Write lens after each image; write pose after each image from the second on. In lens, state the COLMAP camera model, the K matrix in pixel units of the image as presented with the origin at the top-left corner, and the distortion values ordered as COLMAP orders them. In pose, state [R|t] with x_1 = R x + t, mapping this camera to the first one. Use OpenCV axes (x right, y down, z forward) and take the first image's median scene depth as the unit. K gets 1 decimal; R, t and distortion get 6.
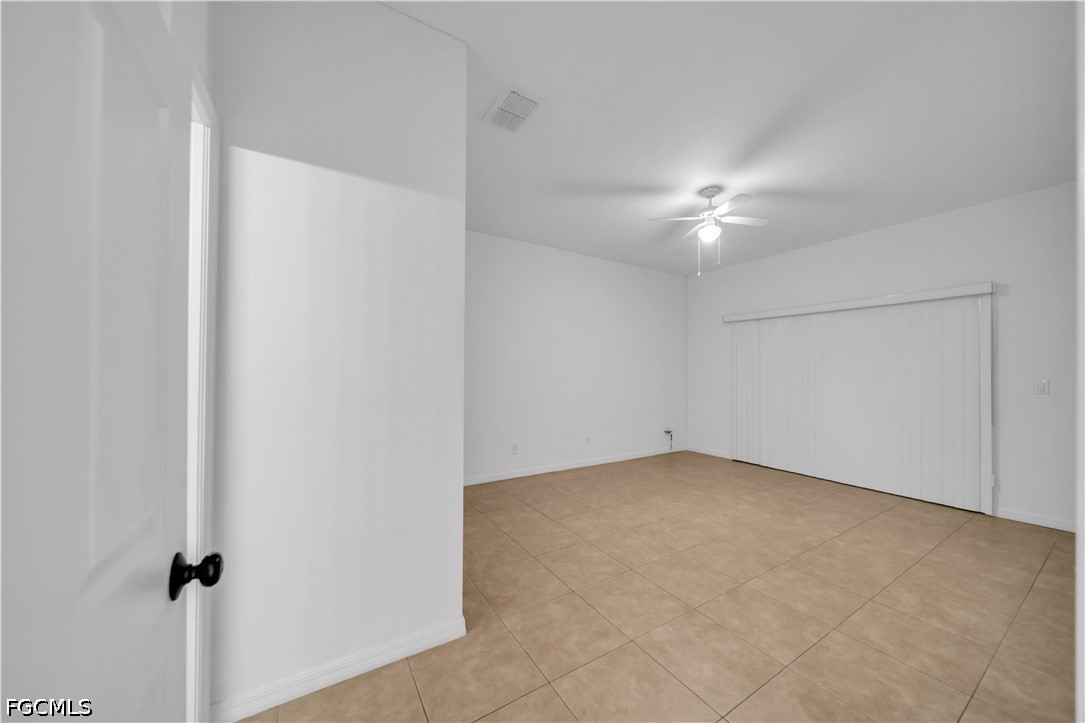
lens RADIAL K [[374.5, 0, 546.4], [0, 374.5, 368.6], [0, 0, 1]] dist [0.000843, -0.001572]
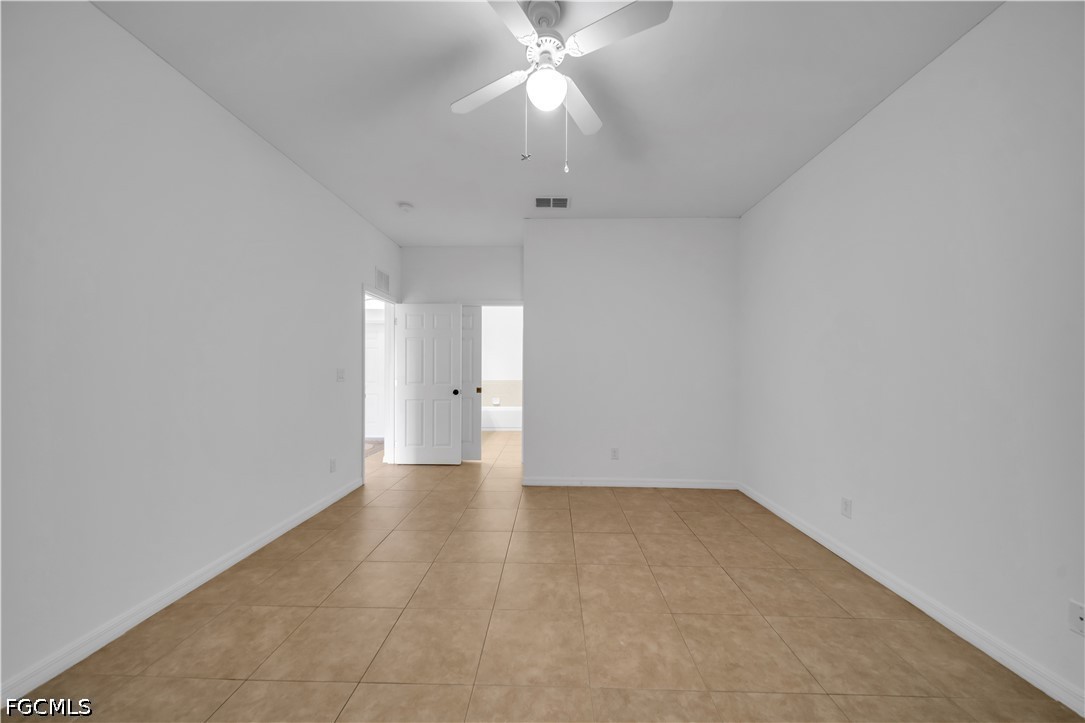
lens RADIAL K [[374.5, 0, 546.4], [0, 374.5, 368.6], [0, 0, 1]] dist [0.000843, -0.001572]
pose [[-0.546211, -0.005816, -0.837627, 0.978291], [-0.001764, 0.999982, -0.005793, 0.017660], [0.837646, -0.001687, -0.546212, 1.454098]]
